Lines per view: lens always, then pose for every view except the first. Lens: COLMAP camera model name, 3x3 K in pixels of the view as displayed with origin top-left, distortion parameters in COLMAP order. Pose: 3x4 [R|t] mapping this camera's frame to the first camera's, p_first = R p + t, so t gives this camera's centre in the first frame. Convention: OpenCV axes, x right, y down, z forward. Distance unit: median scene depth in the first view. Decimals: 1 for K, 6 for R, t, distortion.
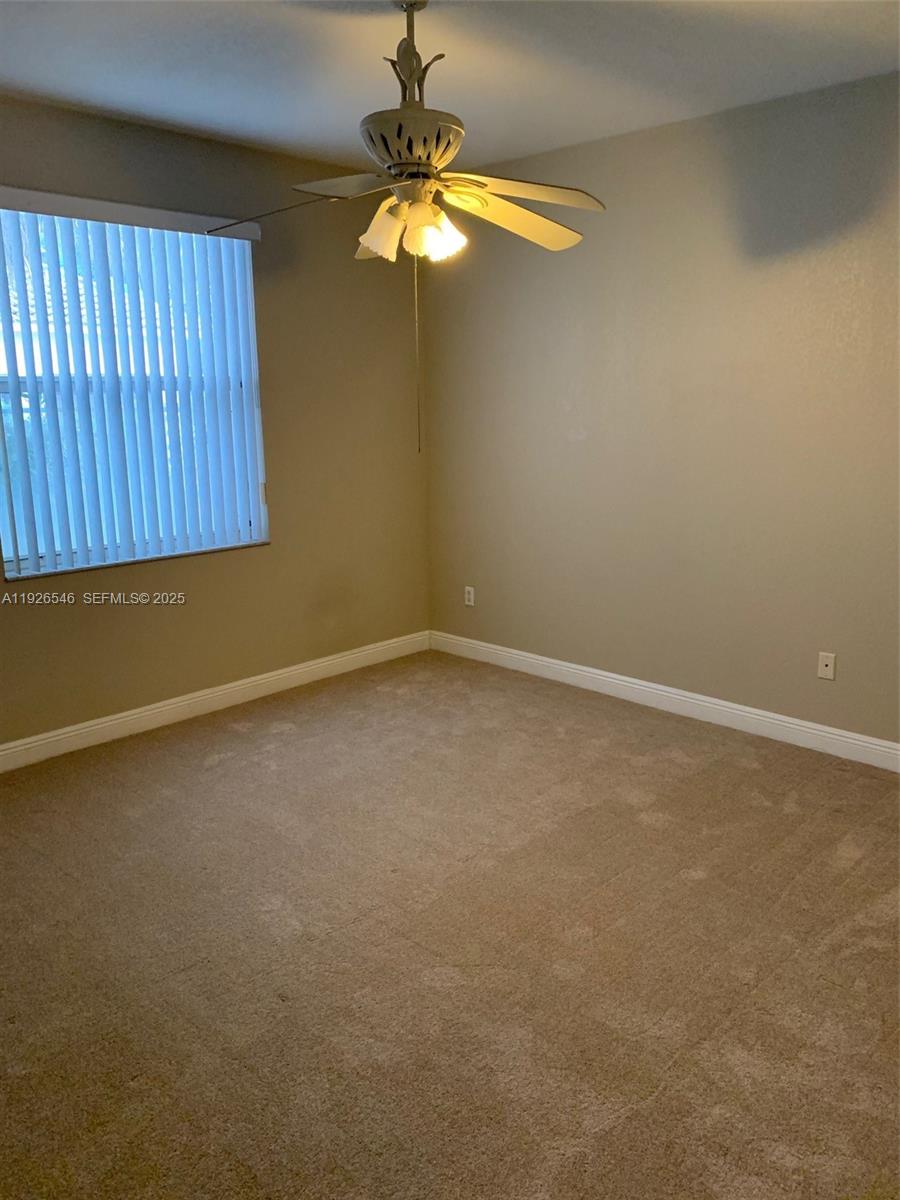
lens RADIAL K [[917.6, 0, 449.4], [0, 917.6, 601.9], [0, 0, 1]] dist [0.020017, -0.021635]
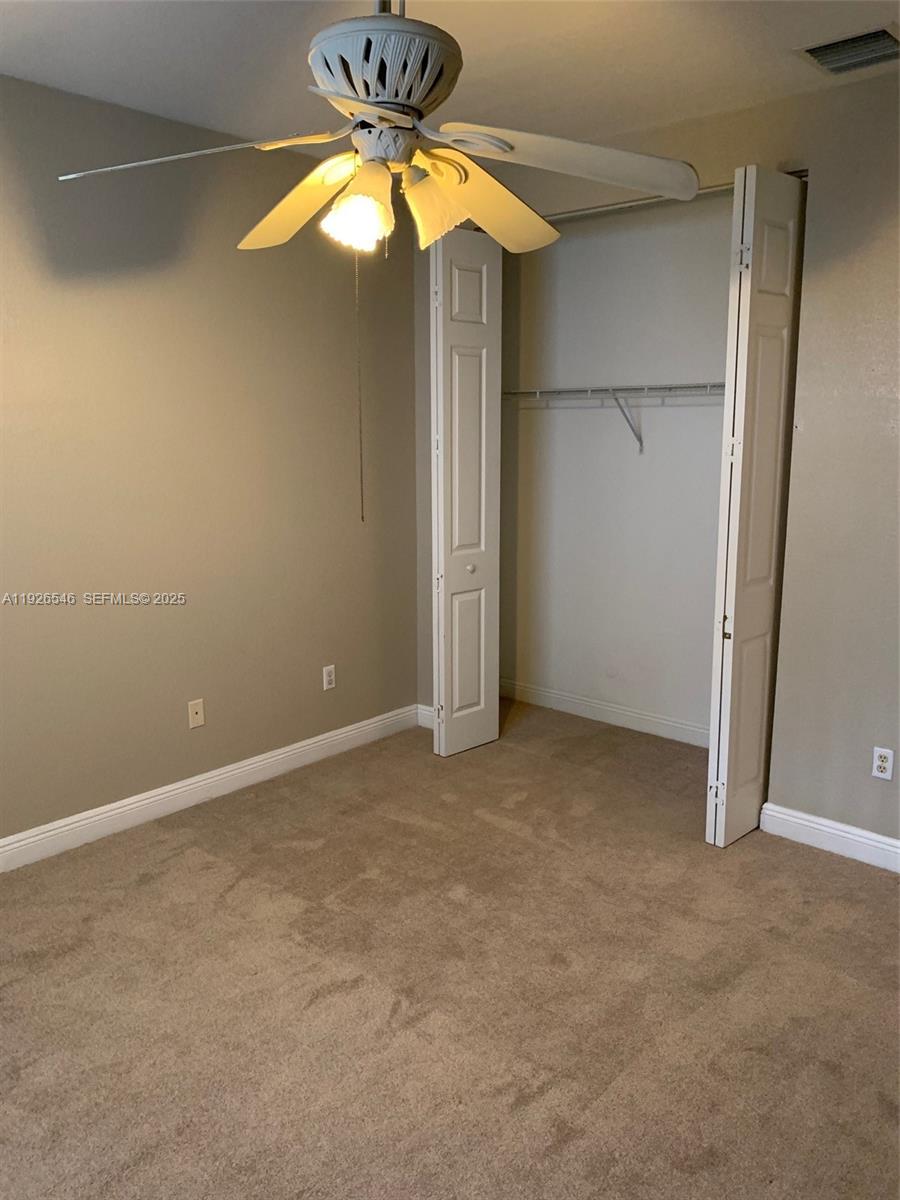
lens RADIAL K [[917.6, 0, 450.3], [0, 917.6, 599.9], [0, 0, 1]] dist [0.020017, -0.021635]
pose [[-0.024949, -0.189652, 0.981534, -0.527928], [0.238033, 0.952474, 0.190088, -0.165887], [-0.970936, 0.238380, 0.021380, 0.691887]]
